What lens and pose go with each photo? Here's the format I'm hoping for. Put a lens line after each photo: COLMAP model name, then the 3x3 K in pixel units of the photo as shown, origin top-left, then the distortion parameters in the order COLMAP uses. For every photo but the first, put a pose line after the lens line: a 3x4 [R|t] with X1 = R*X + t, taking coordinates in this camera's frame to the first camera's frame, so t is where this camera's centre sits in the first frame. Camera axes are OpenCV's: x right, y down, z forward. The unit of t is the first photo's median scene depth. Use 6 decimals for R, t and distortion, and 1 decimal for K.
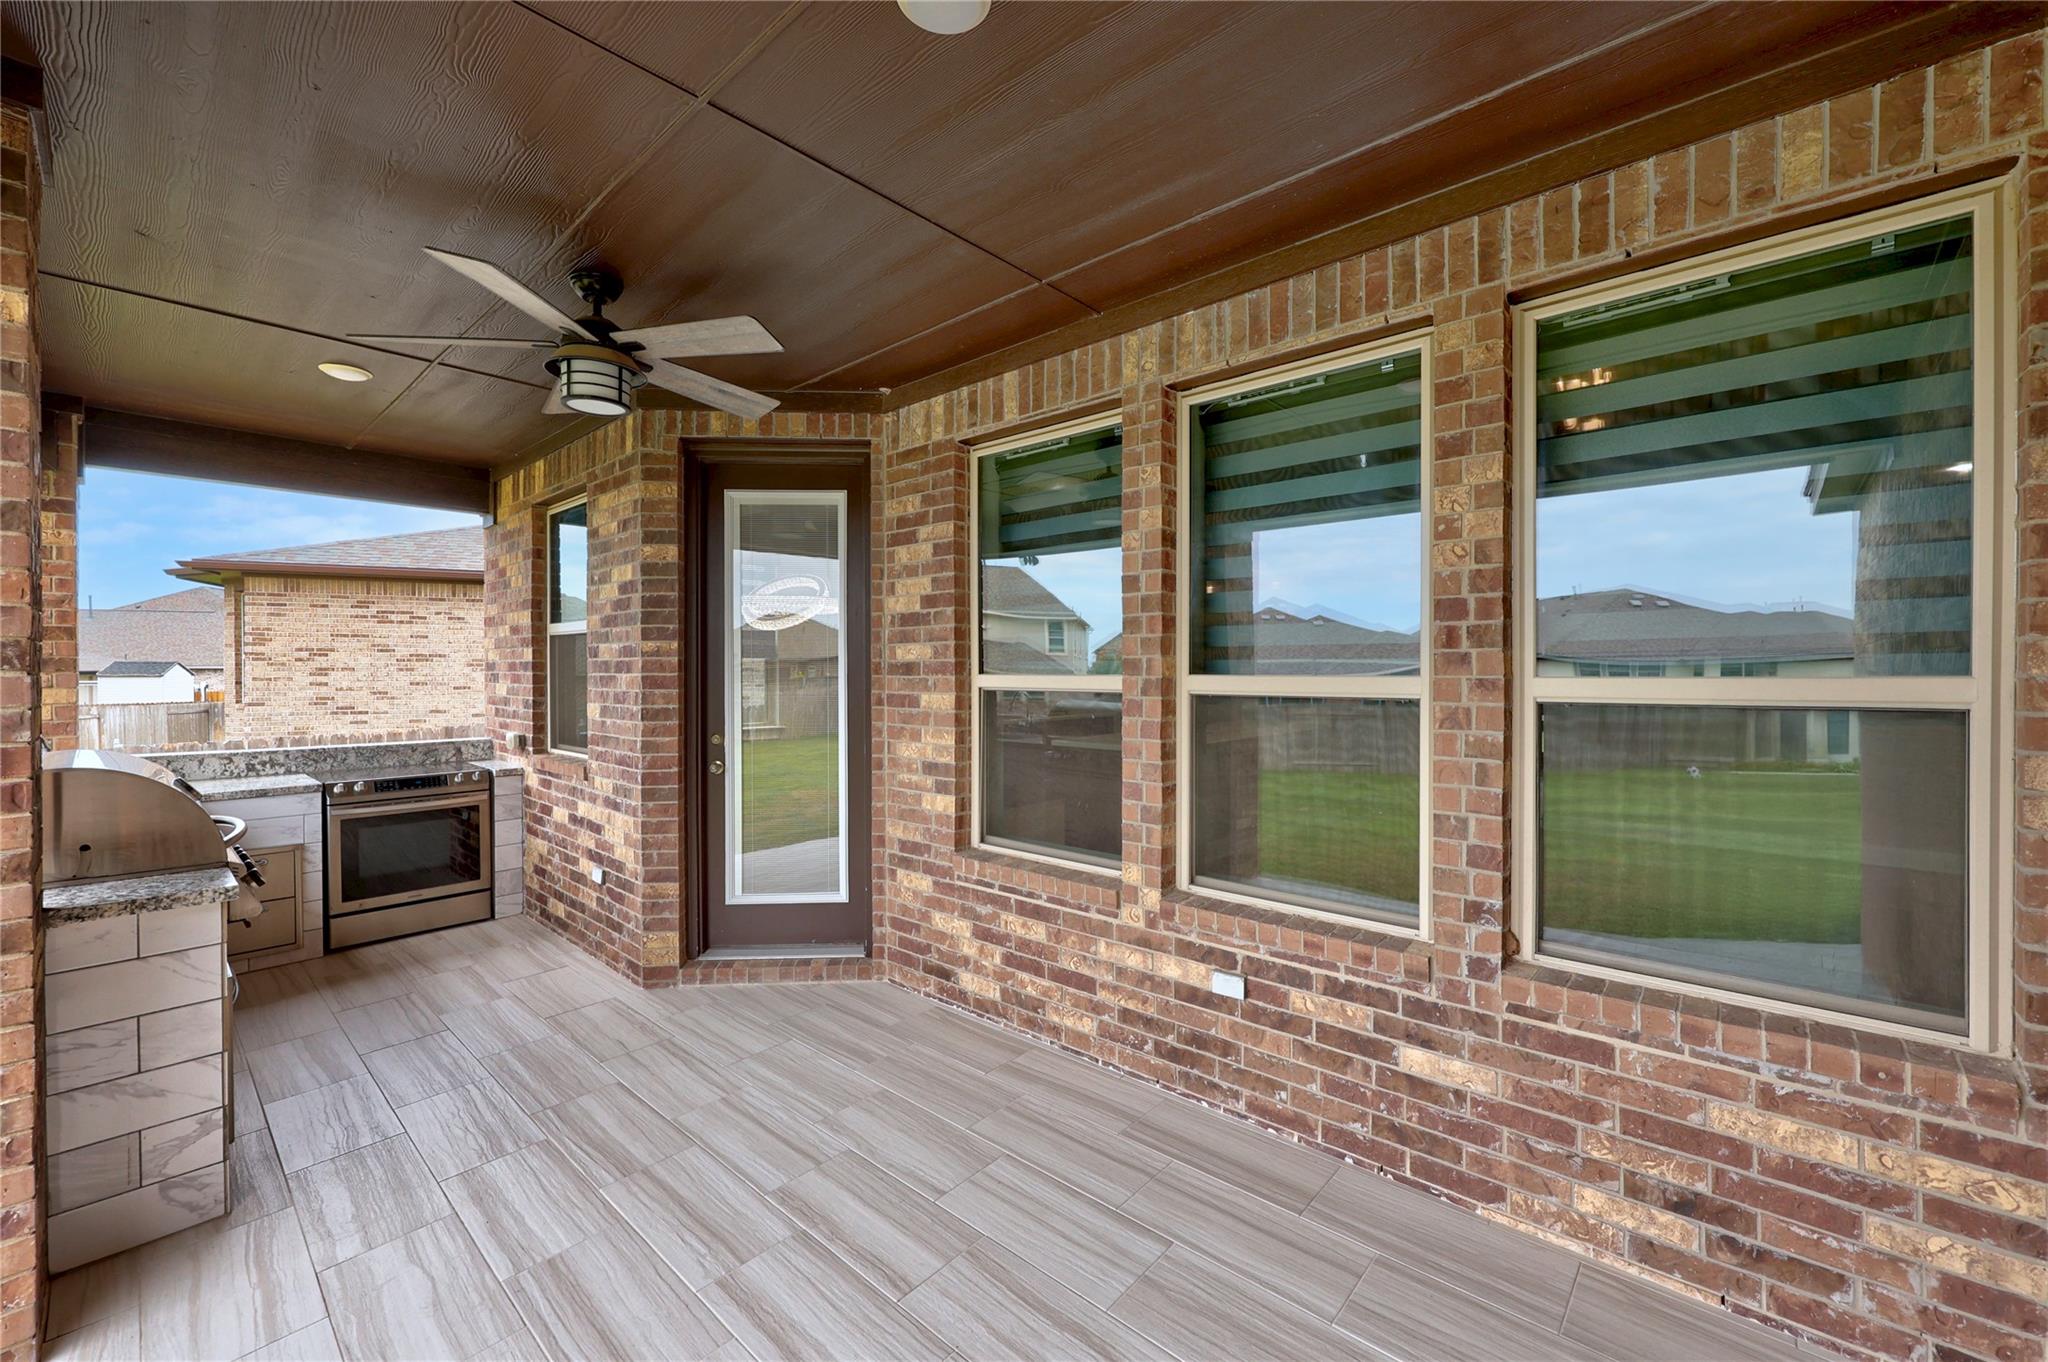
lens RADIAL K [[820.6, 0, 1024.0], [0, 820.6, 681.0], [0, 0, 1]] dist [0.000229, 0.000046]
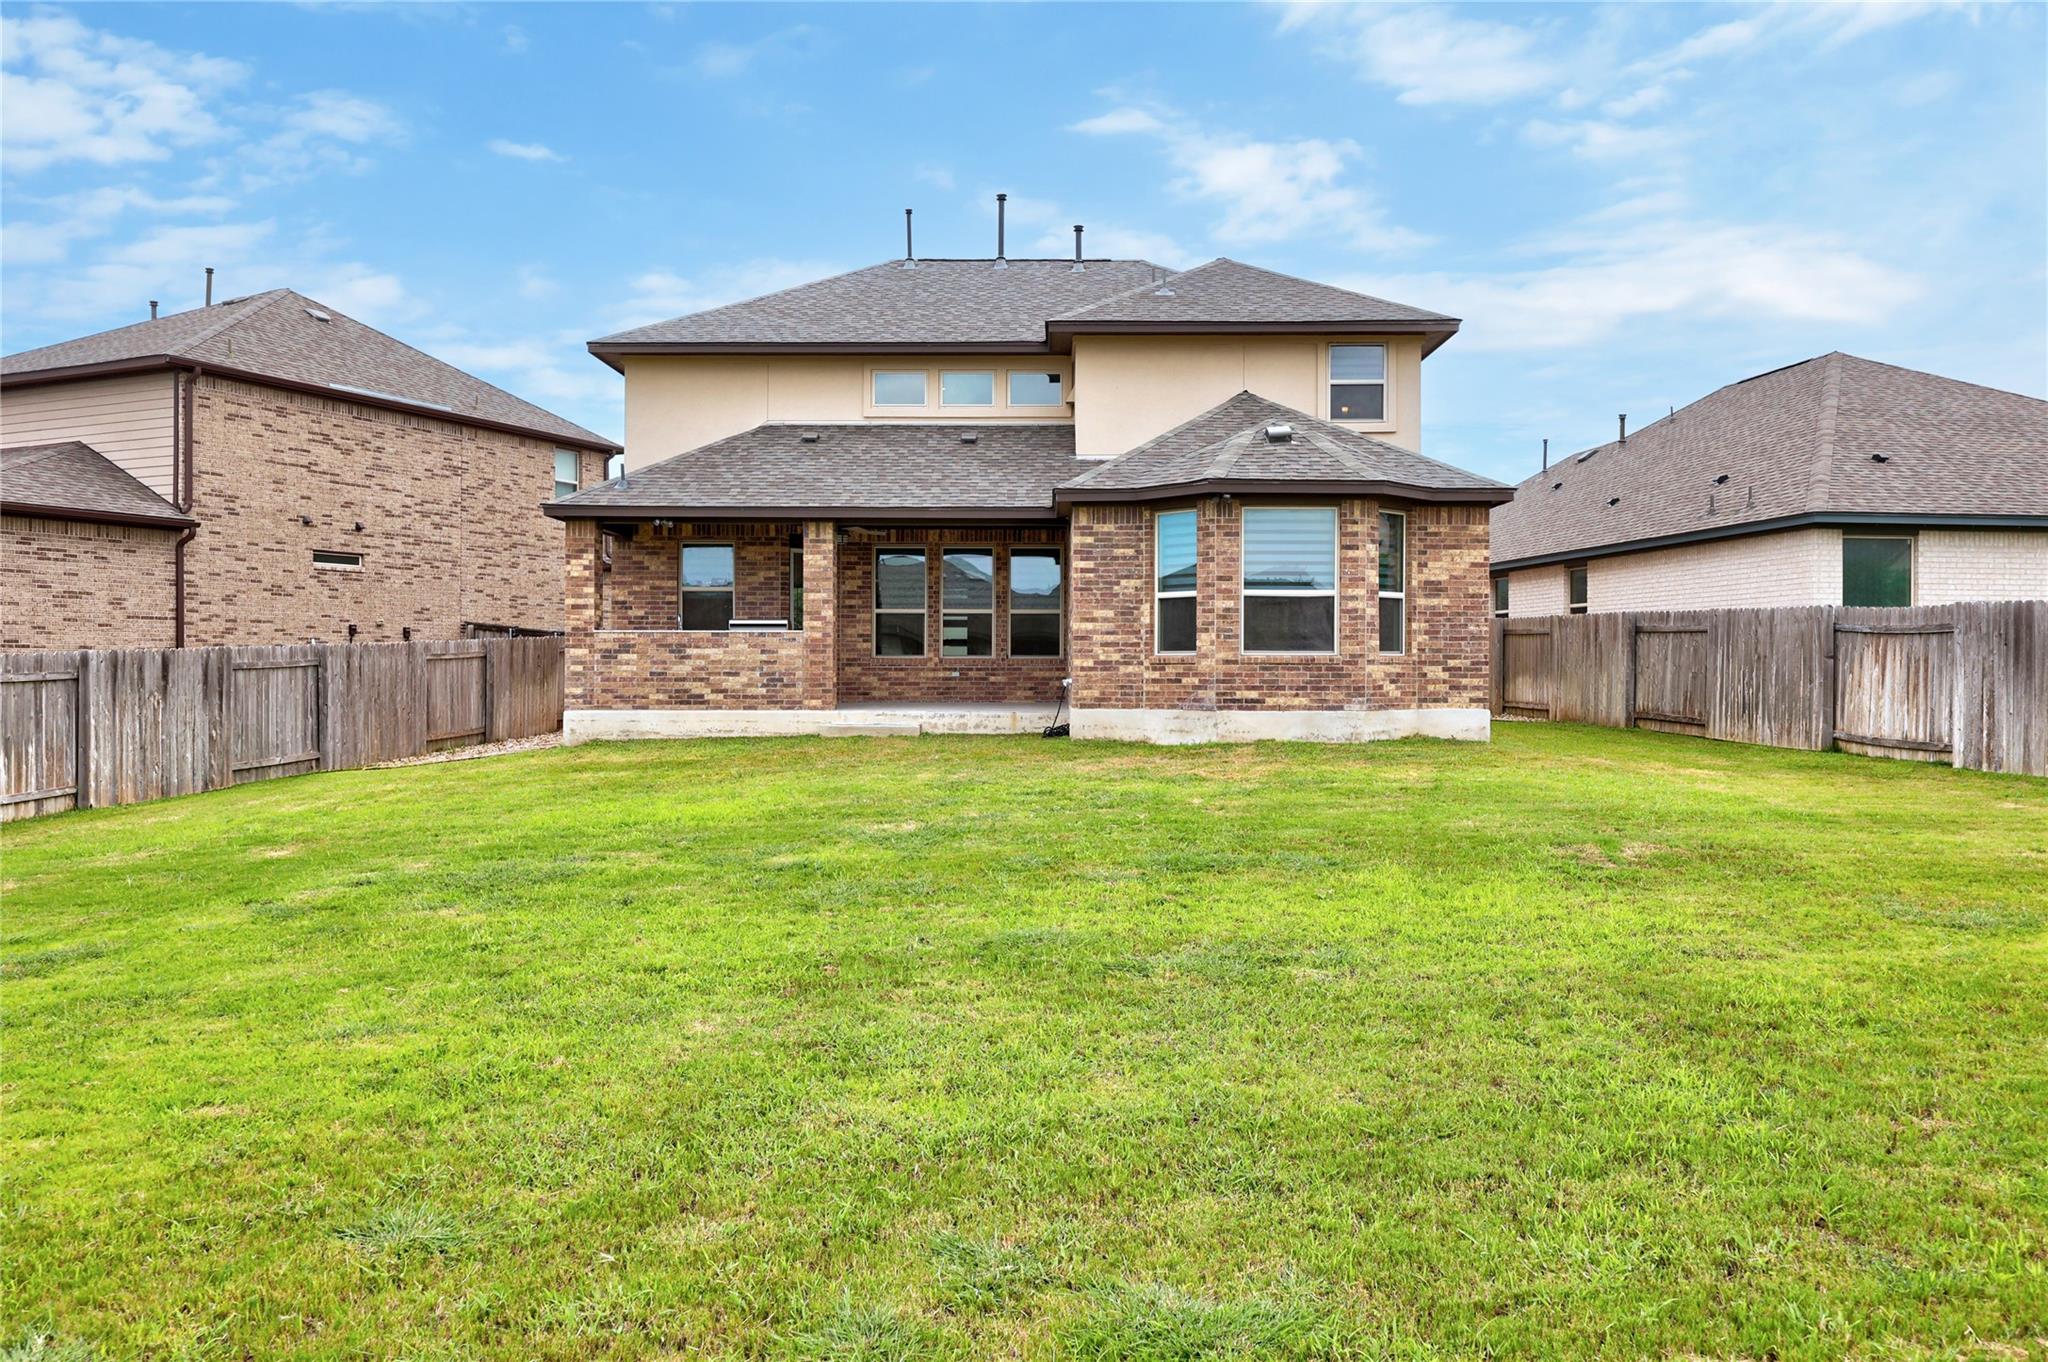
lens RADIAL K [[1469.8, 0, 1024.0], [0, 1469.8, 681.0], [0, 0, 1]] dist [0.000132, 0.000766]
pose [[0.757310, -0.002353, 0.653052, -2.636963], [0.004449, 0.999989, -0.001557, 0.224671], [-0.653041, 0.004084, 0.757312, -3.001673]]
